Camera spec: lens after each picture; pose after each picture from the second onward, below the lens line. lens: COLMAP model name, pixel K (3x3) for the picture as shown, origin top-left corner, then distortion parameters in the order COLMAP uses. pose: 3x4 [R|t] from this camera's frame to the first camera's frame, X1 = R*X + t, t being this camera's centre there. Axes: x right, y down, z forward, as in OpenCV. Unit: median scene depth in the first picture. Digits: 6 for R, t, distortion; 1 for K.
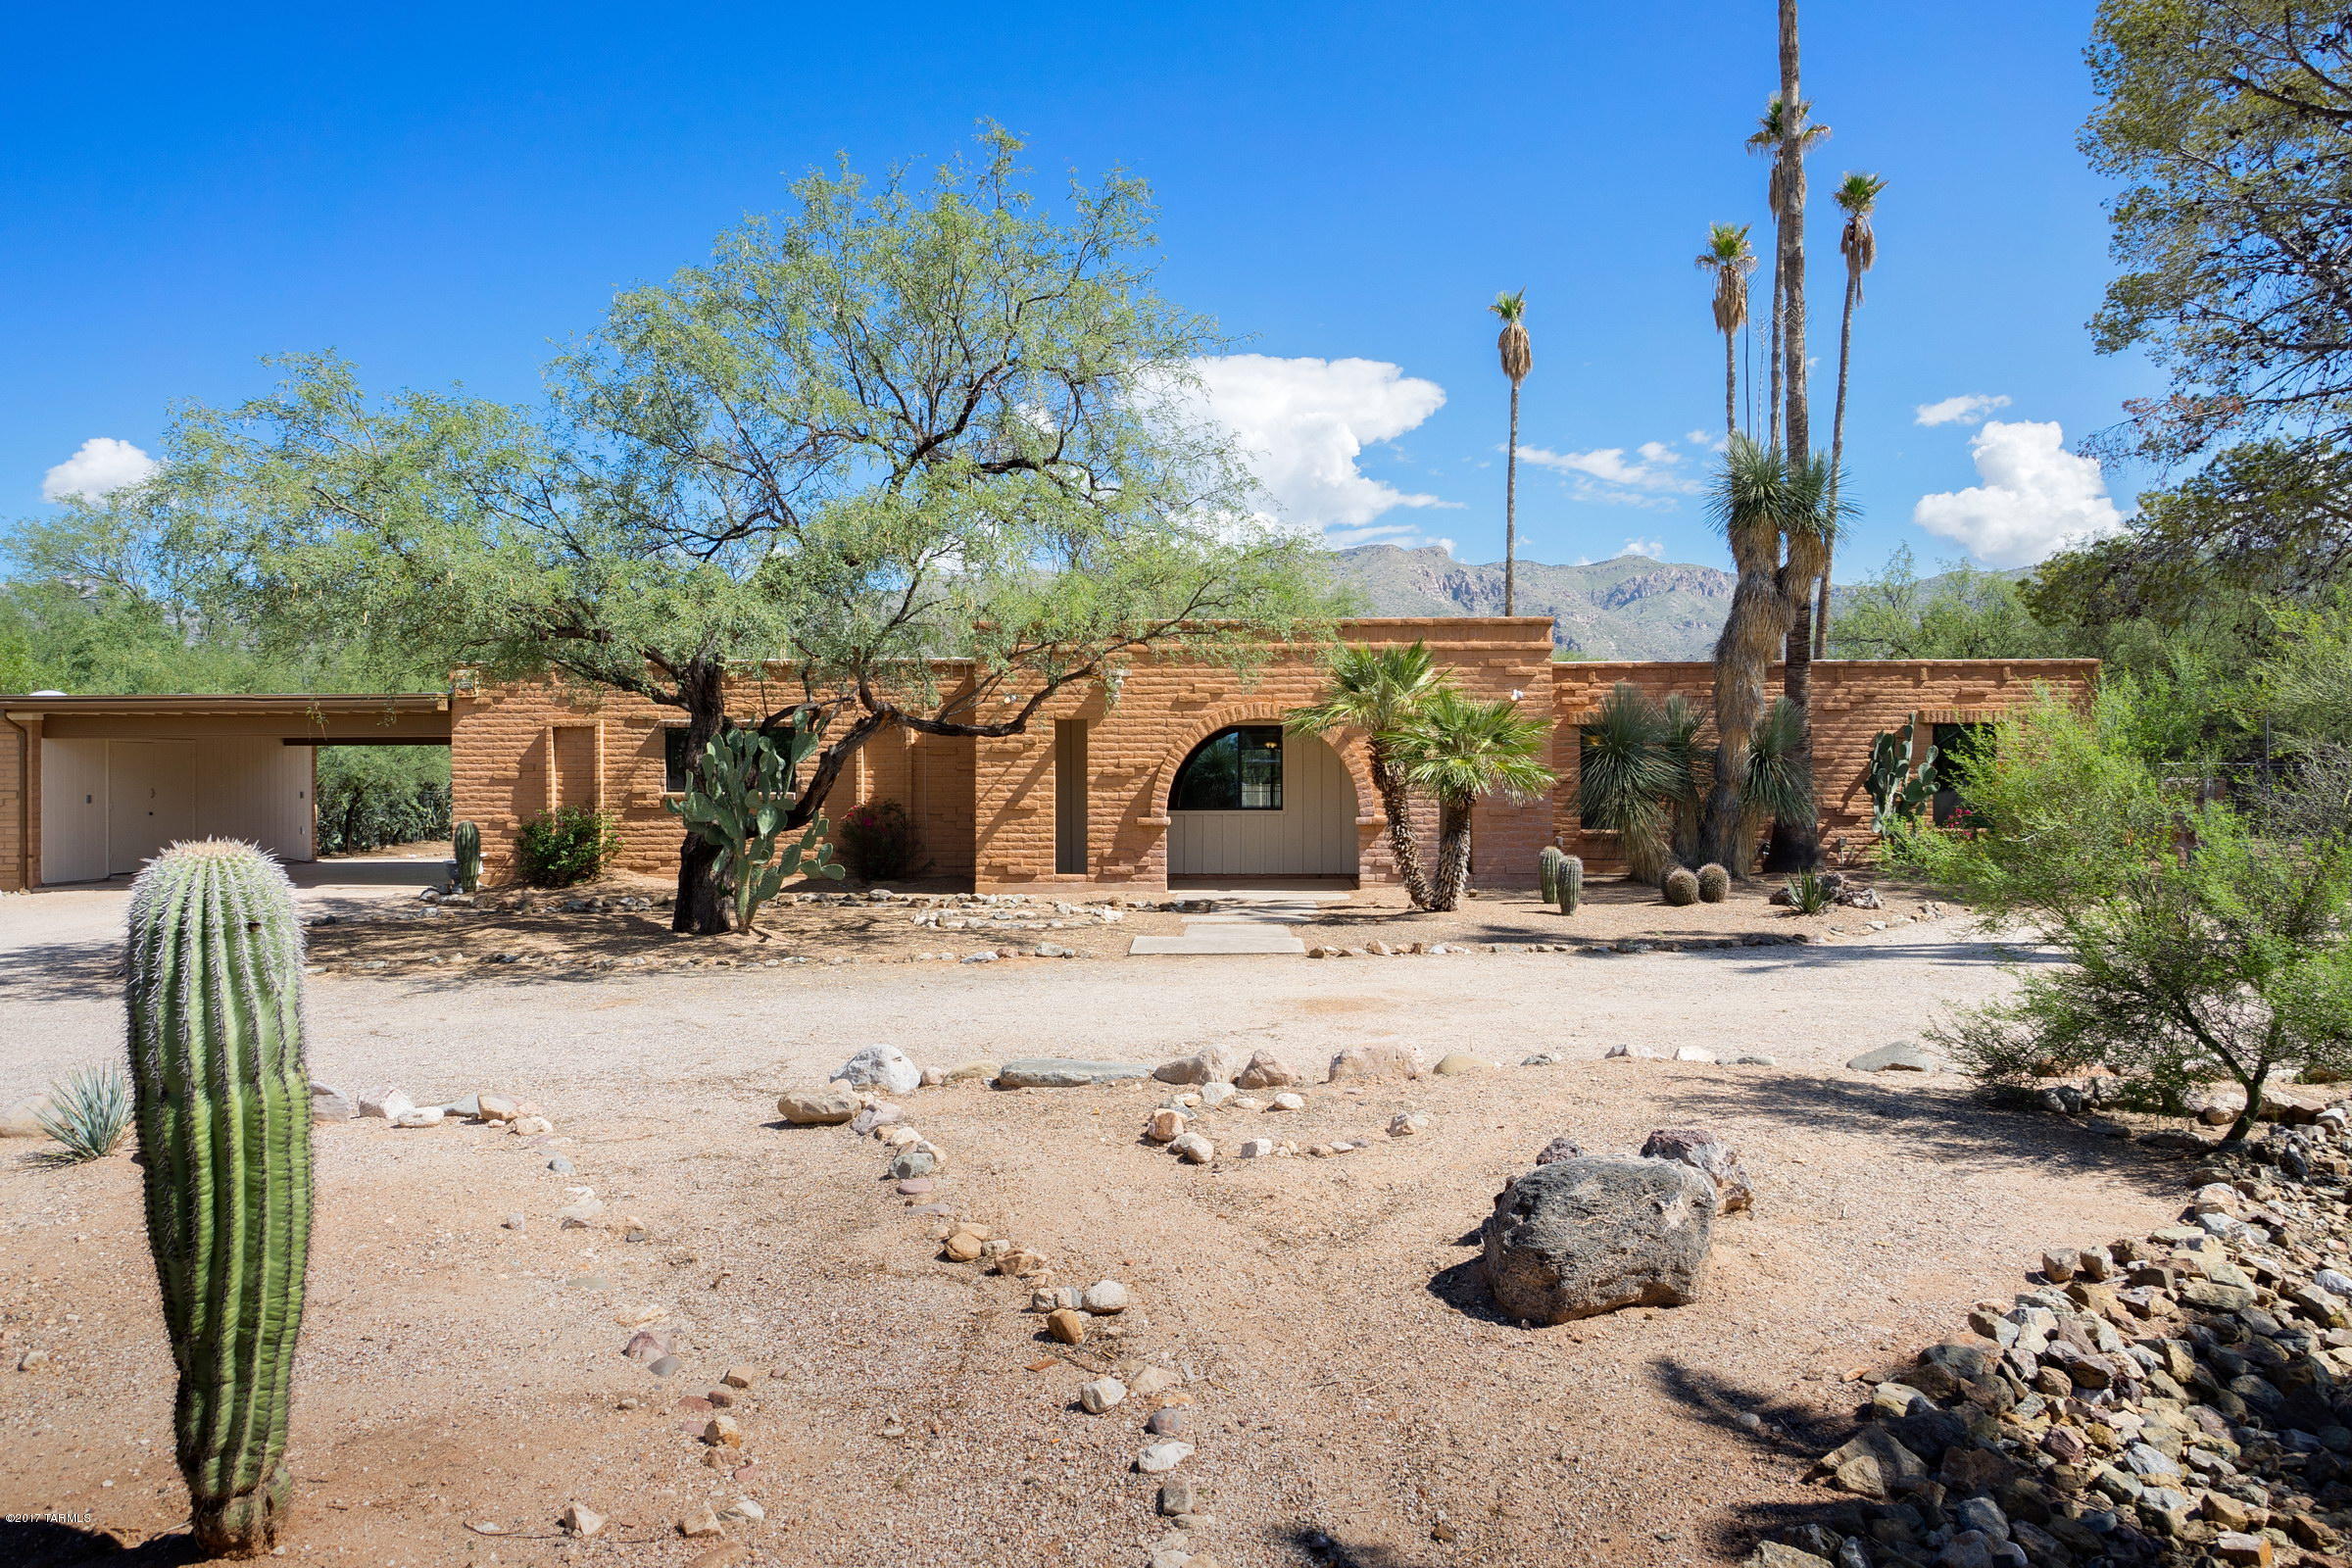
lens RADIAL K [[1440.5, 0, 1176.0], [0, 1440.5, 784.0], [0, 0, 1]] dist [0.002107, -0.000099]
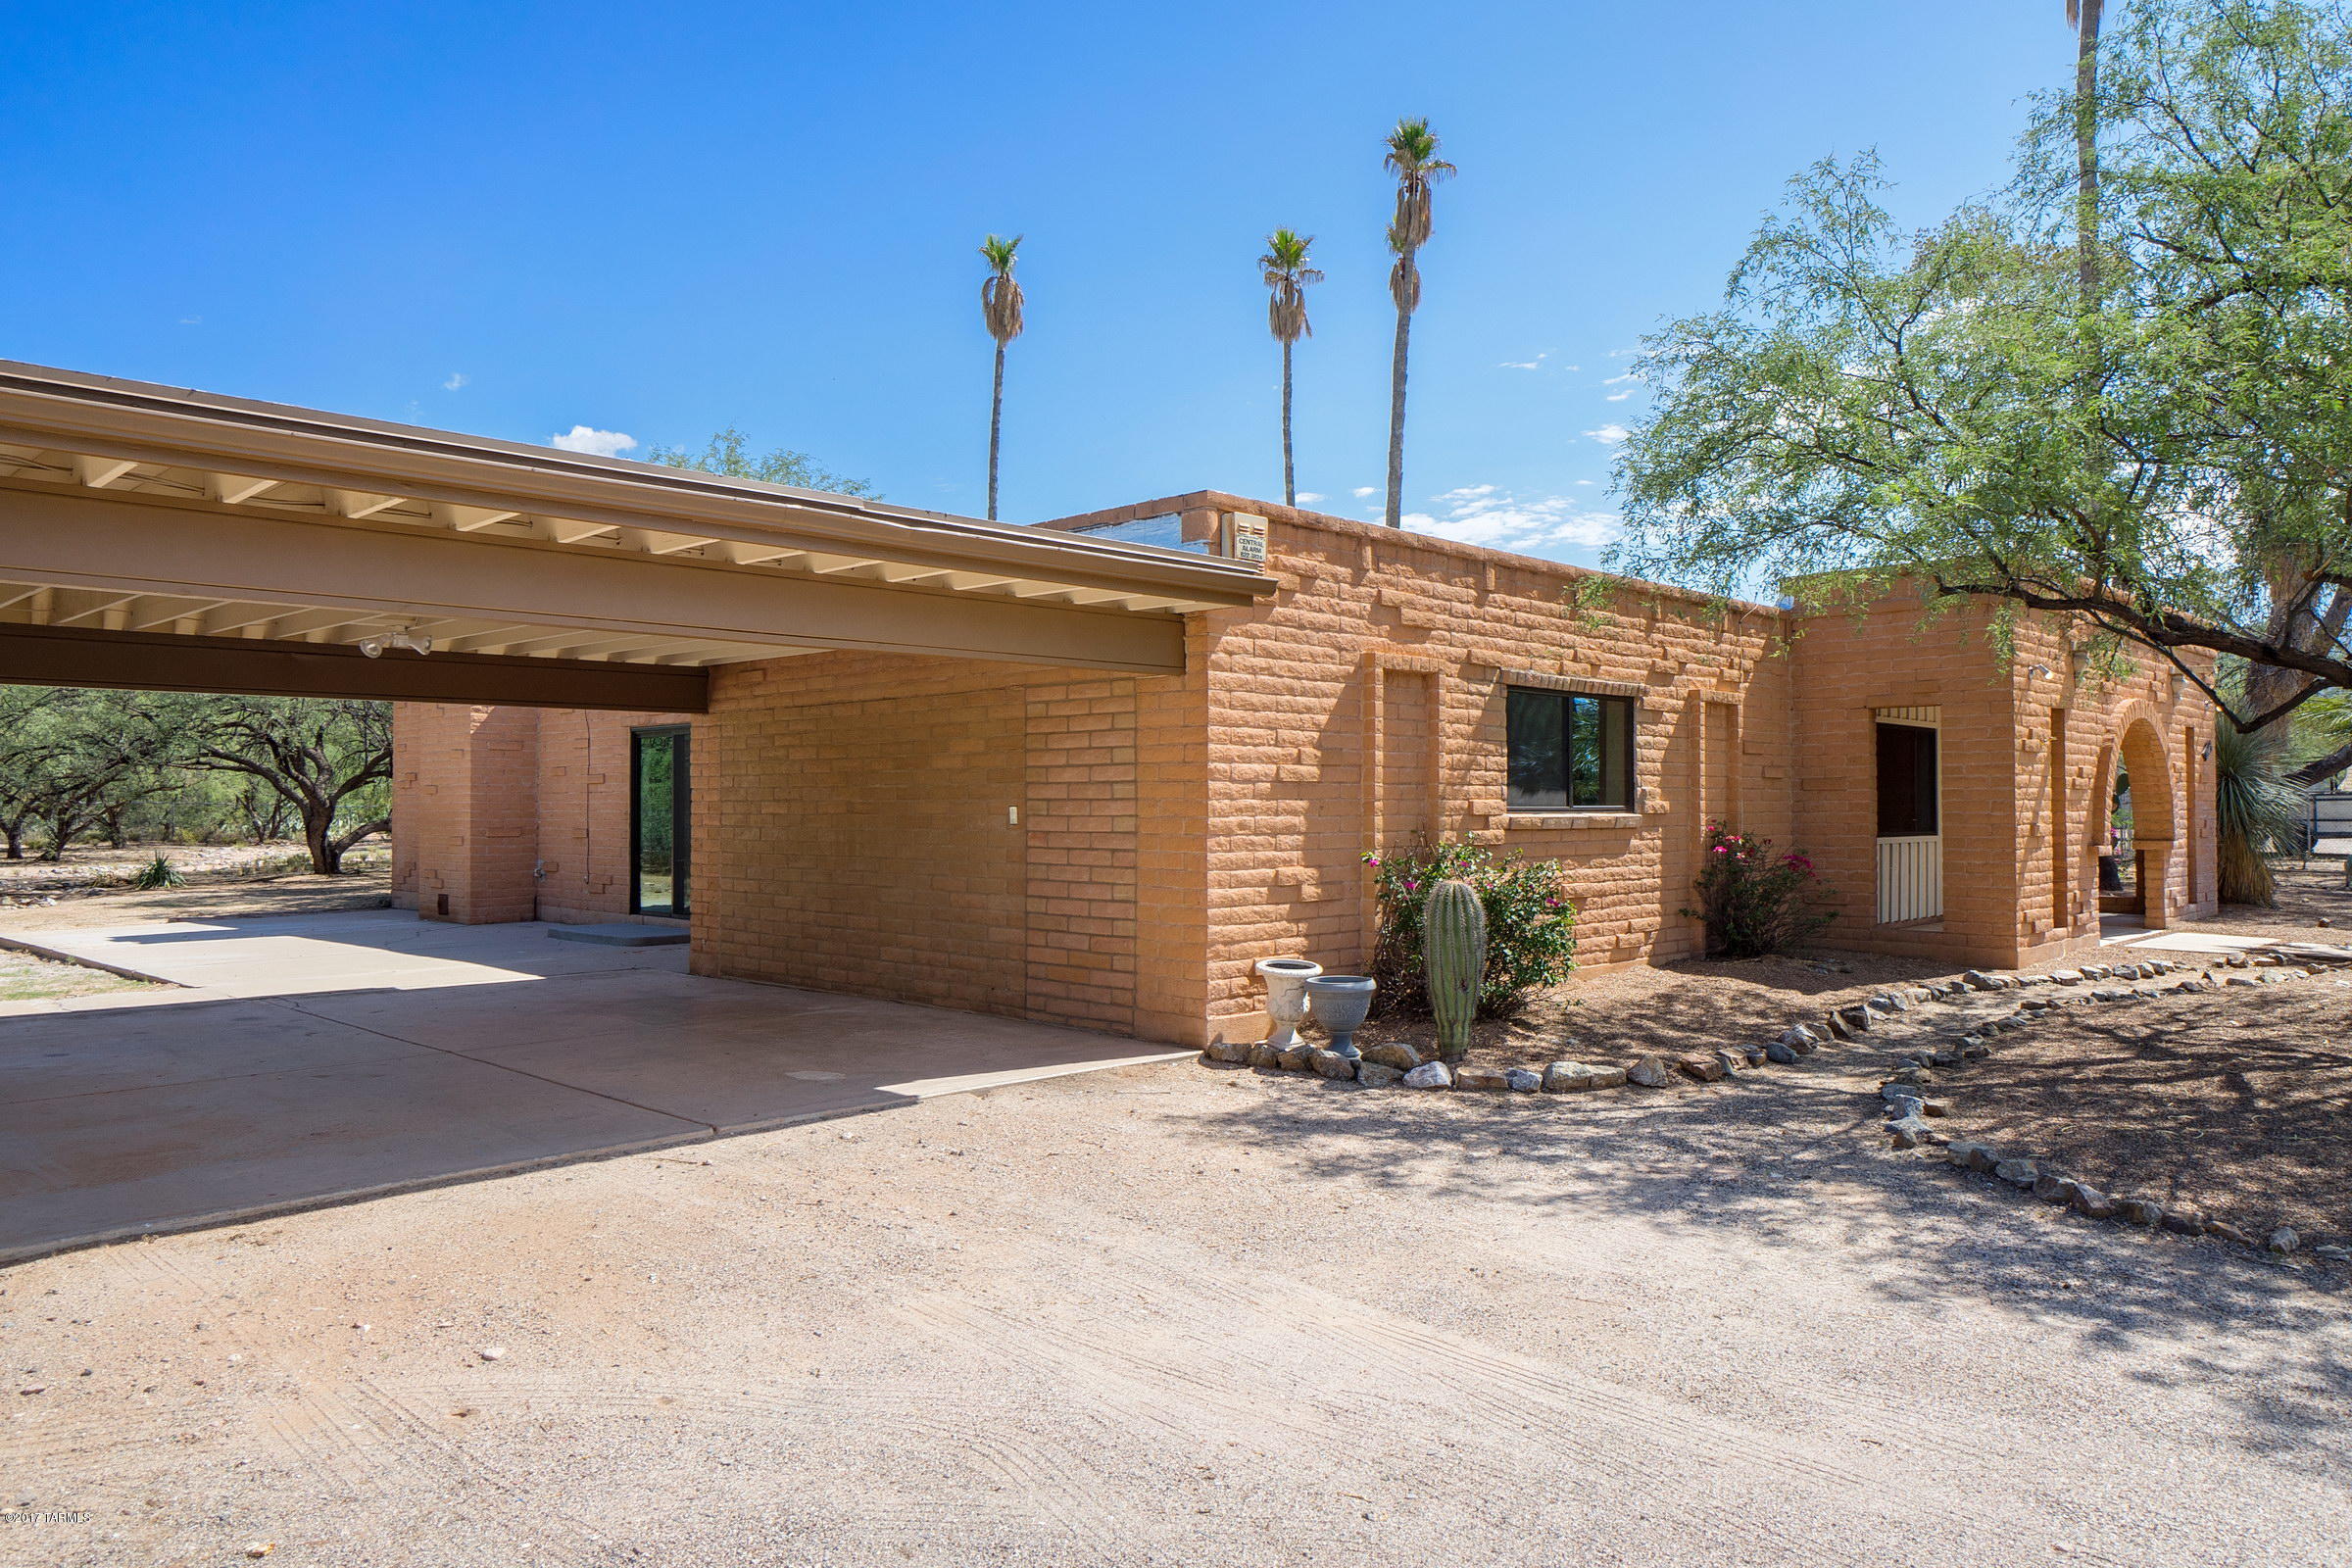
lens RADIAL K [[1549.6, 0, 1176.0], [0, 1549.6, 784.0], [0, 0, 1]] dist [-0.002440, -0.000683]
pose [[0.676992, 0.012744, 0.735880, -0.826044], [0.006506, 0.999707, -0.023298, 0.007366], [-0.735961, 0.020560, 0.676711, 0.717824]]
